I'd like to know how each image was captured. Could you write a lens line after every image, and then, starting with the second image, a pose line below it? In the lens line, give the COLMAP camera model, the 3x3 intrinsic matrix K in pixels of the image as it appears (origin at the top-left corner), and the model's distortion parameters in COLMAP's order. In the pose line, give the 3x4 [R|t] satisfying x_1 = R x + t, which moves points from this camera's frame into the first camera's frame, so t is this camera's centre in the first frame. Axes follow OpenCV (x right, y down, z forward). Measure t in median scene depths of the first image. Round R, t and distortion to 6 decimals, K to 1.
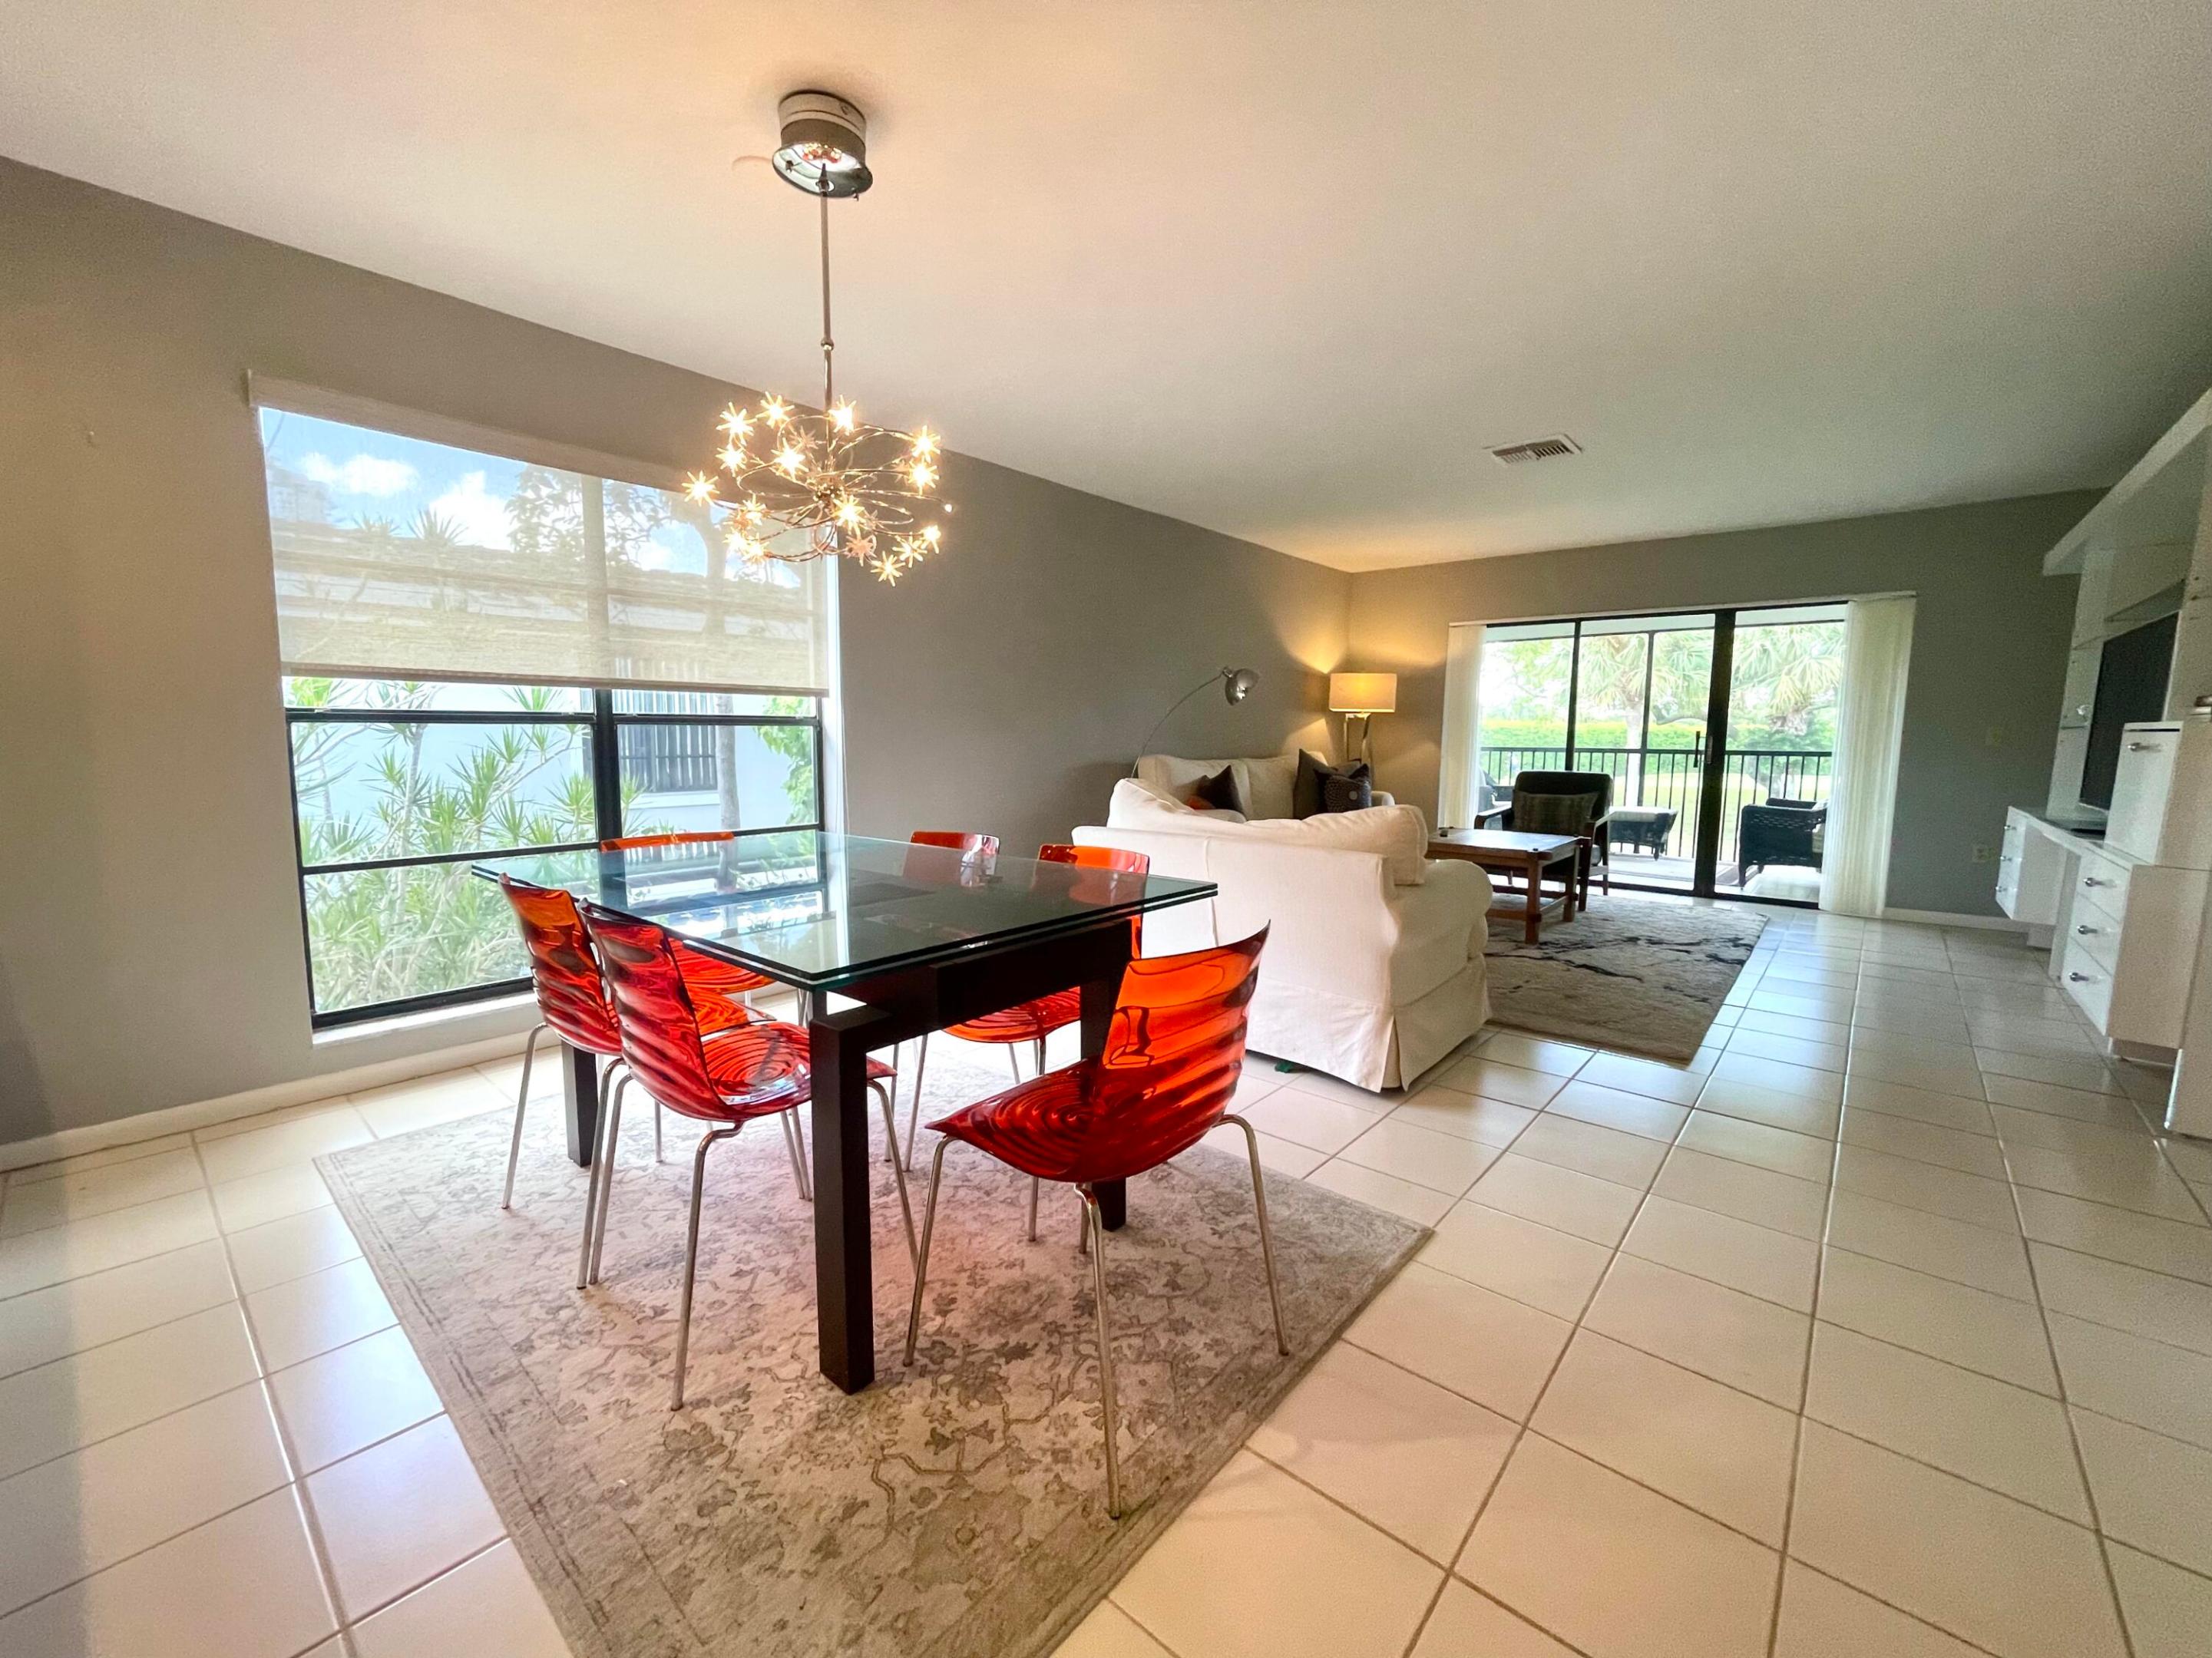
lens RADIAL K [[917.1, 0, 1106.0], [0, 917.1, 829.0], [0, 0, 1]] dist [0.012183, 0.007797]
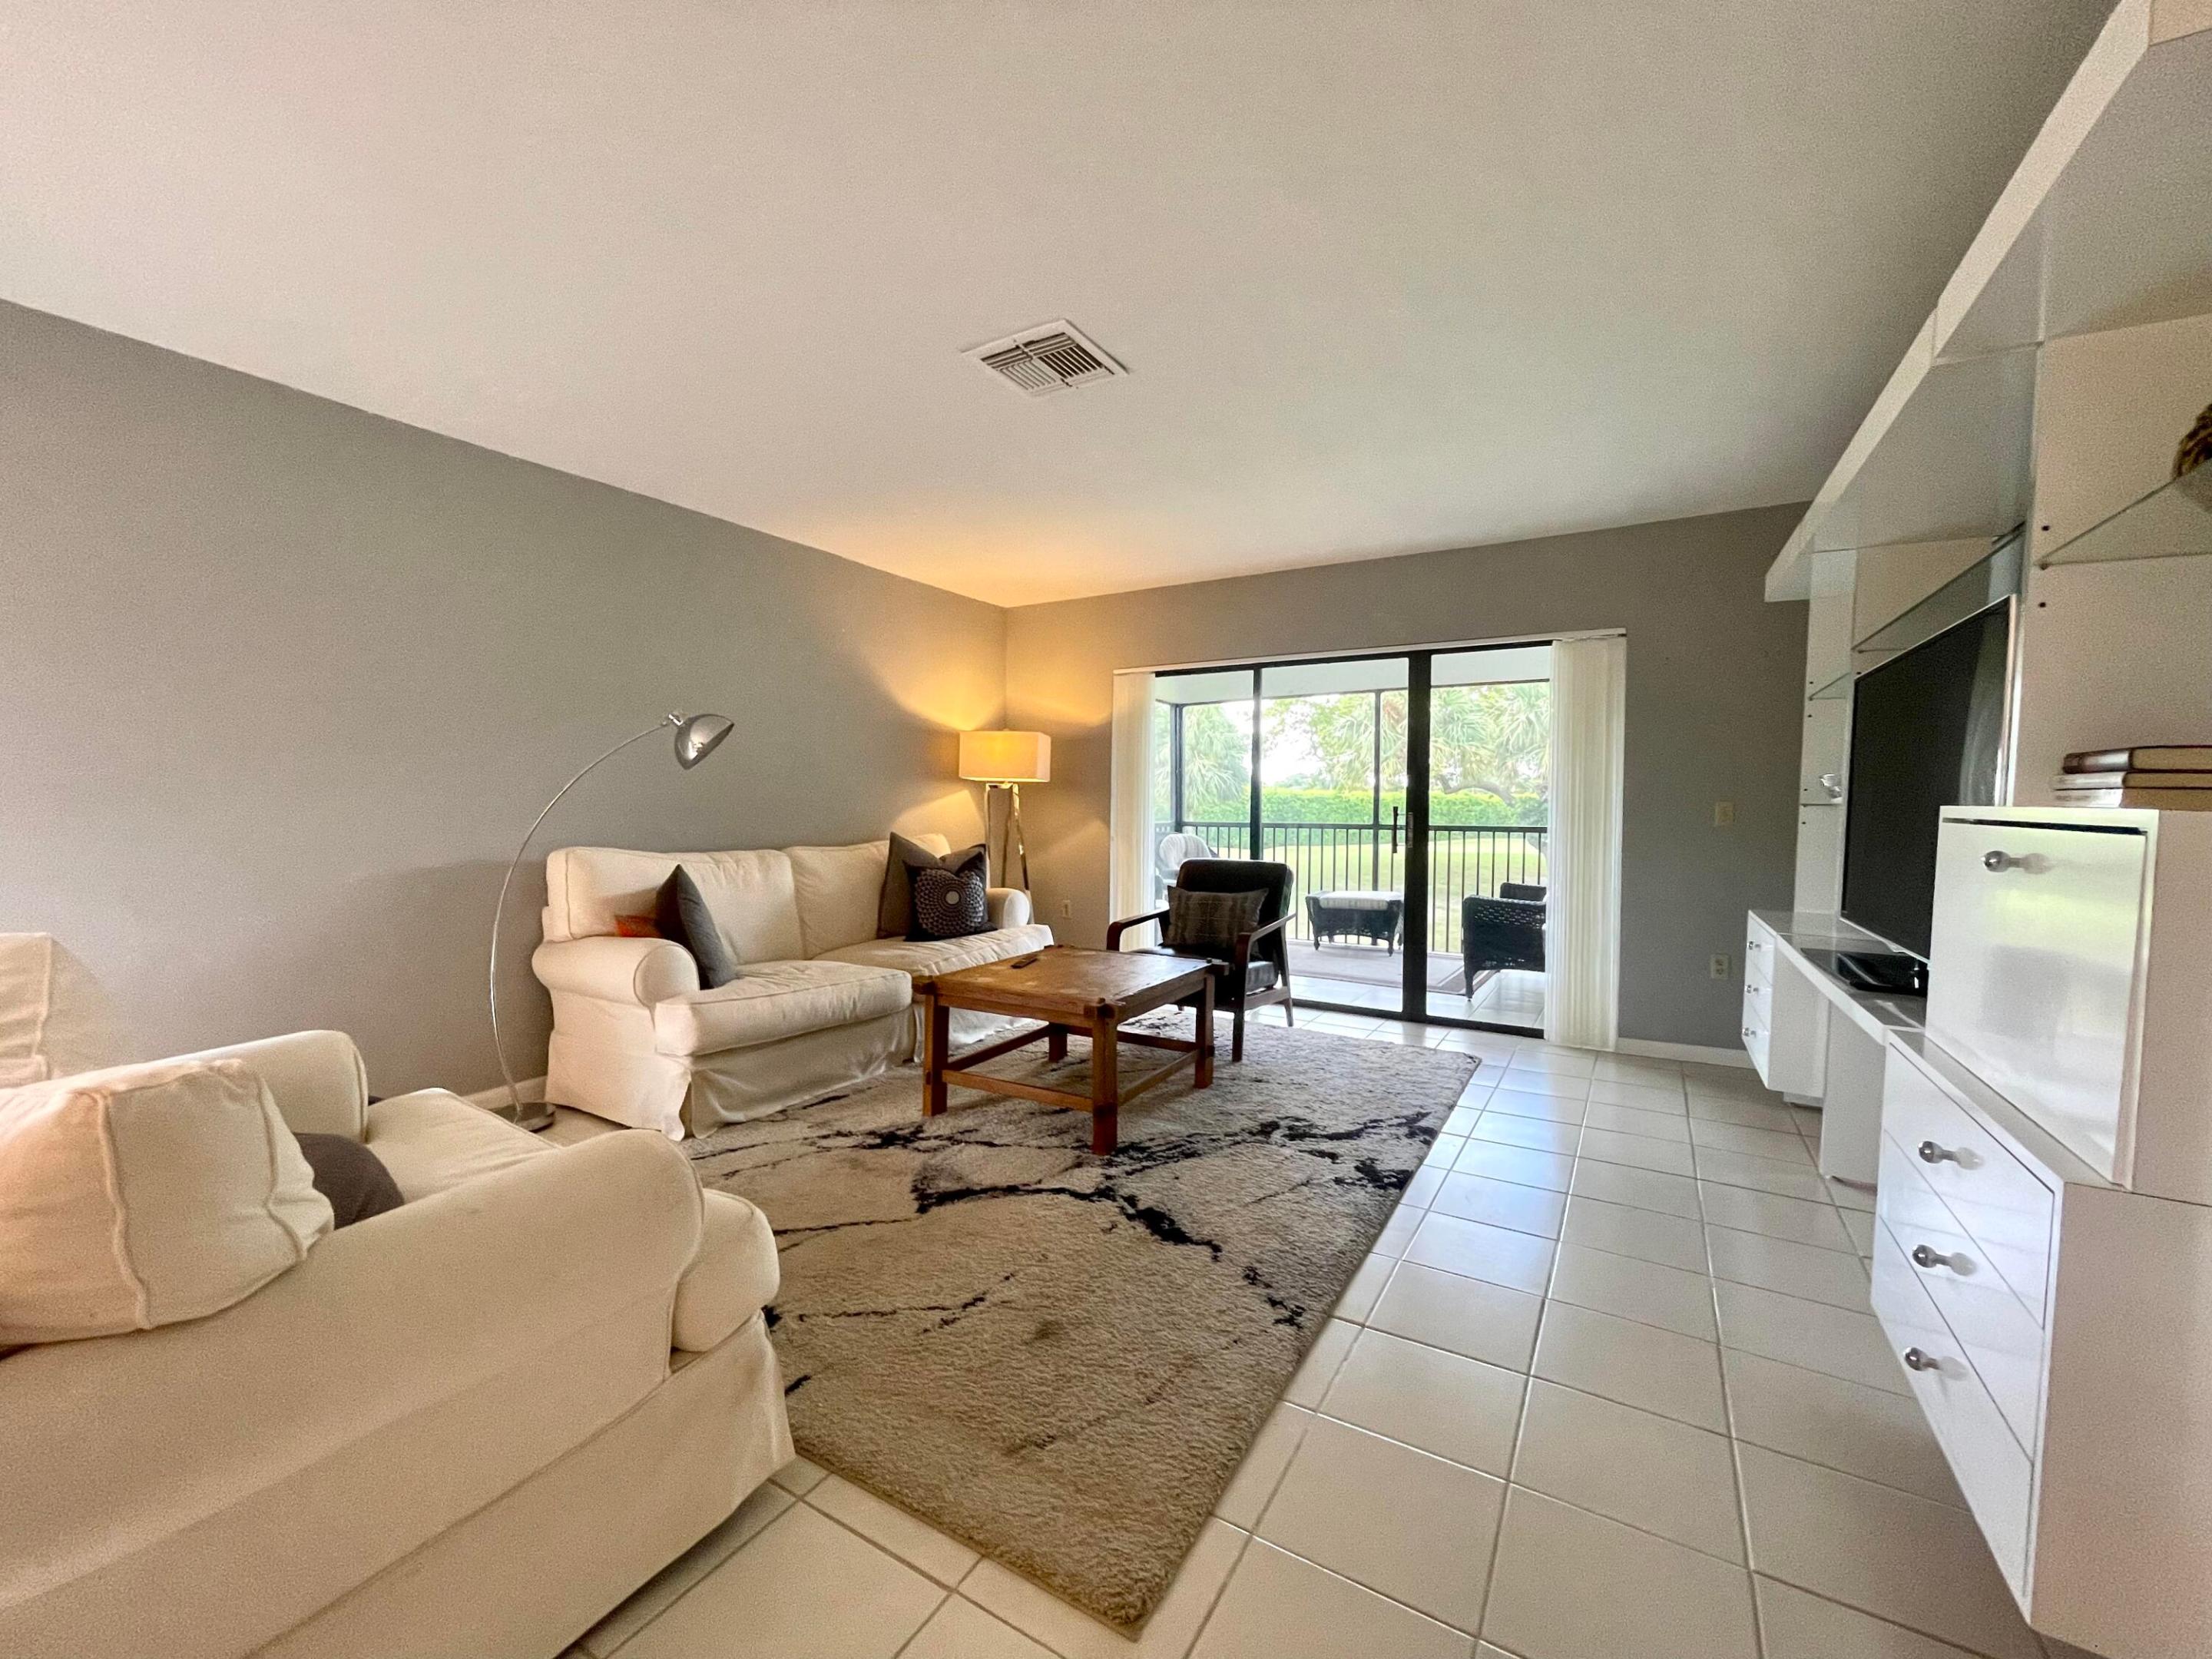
lens RADIAL K [[893.8, 0, 1091.5], [0, 893.8, 831.5], [0, 0, 1]] dist [0.002718, 0.000147]
pose [[0.989667, -0.008517, 0.143130, 0.292509], [0.018652, 0.997400, -0.069615, -0.038816], [-0.142165, 0.071565, 0.987253, 0.308783]]
